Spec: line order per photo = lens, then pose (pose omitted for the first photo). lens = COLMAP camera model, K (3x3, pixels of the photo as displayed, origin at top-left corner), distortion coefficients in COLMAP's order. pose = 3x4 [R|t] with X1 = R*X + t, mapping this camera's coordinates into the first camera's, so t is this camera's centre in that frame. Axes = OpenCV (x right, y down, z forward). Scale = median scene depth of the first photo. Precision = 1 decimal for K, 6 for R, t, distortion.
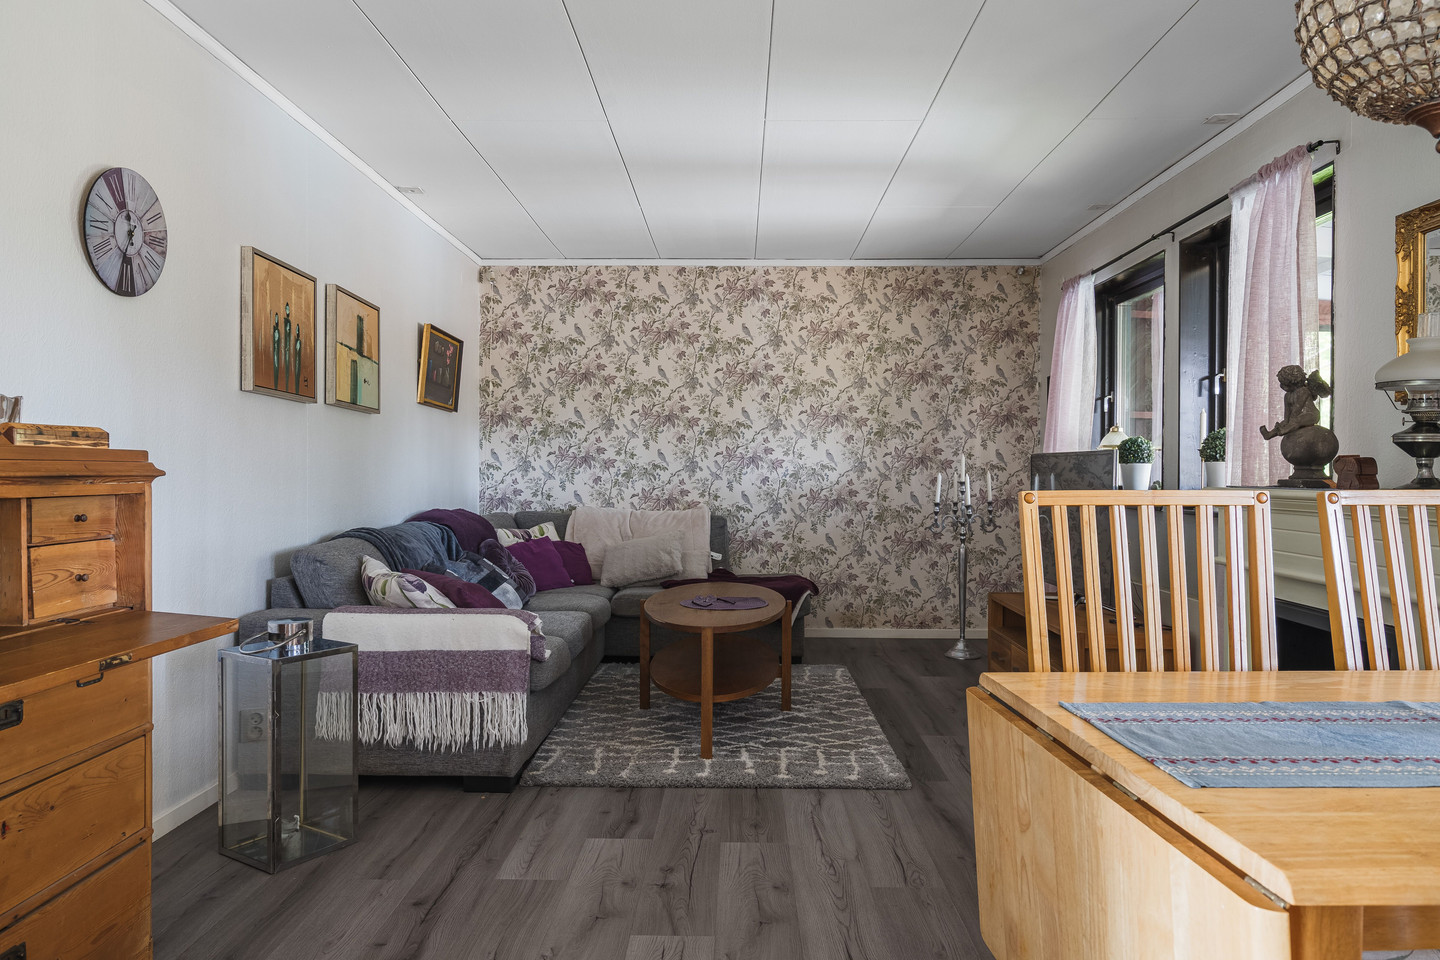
lens RADIAL K [[944.1, 0, 718.6], [0, 944.1, 481.2], [0, 0, 1]] dist [0.007217, 0.000534]
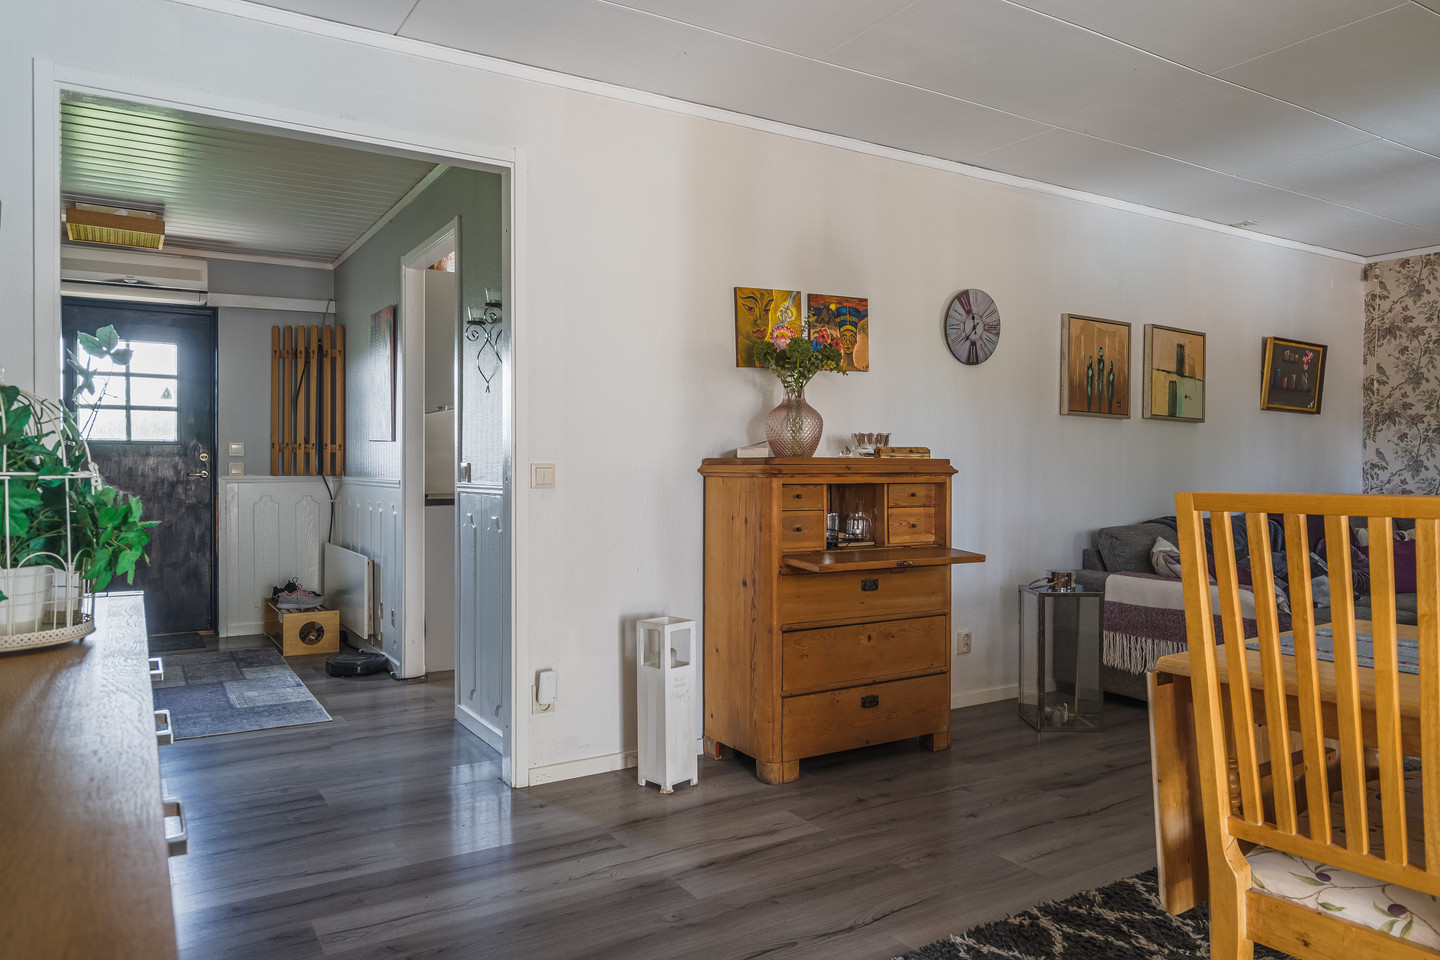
lens RADIAL K [[998.9, 0, 723.3], [0, 998.9, 476.8], [0, 0, 1]] dist [0.008441, -0.013102]
pose [[0.550037, 0.004737, -0.835127, 0.383703], [-0.009182, 0.999958, -0.000375, 0.003147], [0.835090, 0.007875, 0.550057, -0.209428]]
